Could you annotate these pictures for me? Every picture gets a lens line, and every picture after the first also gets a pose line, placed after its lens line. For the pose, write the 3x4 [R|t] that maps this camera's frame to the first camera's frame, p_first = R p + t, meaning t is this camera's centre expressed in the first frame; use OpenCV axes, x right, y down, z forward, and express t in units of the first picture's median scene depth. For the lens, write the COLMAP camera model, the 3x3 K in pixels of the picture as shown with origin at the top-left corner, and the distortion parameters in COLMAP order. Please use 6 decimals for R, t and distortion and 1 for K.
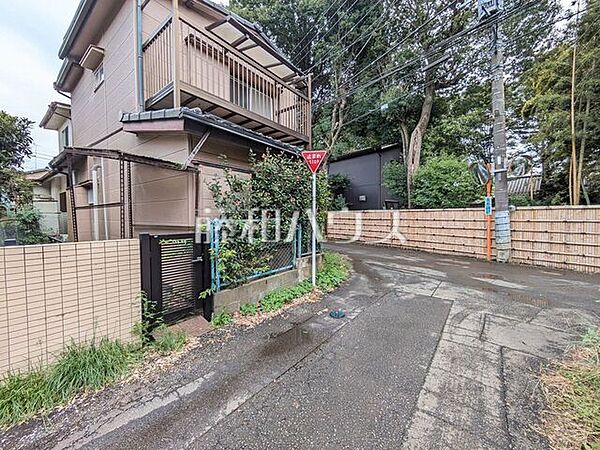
lens RADIAL K [[238.4, 0, 300.4], [0, 238.4, 223.1], [0, 0, 1]] dist [0.000307, 0.000243]
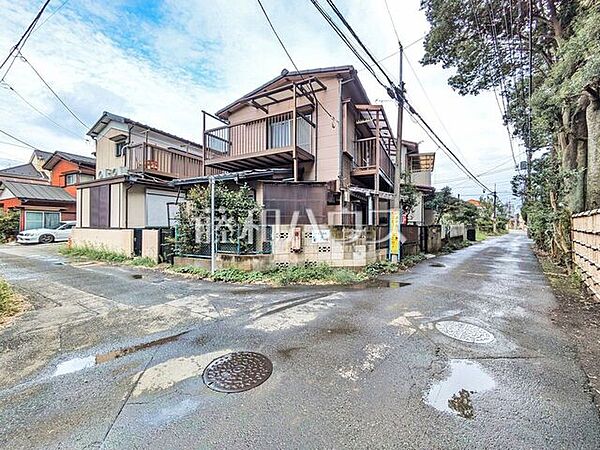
lens RADIAL K [[238.4, 0, 300.4], [0, 238.4, 223.1], [0, 0, 1]] dist [0.000307, 0.000243]
pose [[0.164908, 0.006600, -0.986287, 1.719750], [-0.031197, 0.999512, 0.001473, -0.048976], [0.985815, 0.030527, 0.165034, 1.476408]]
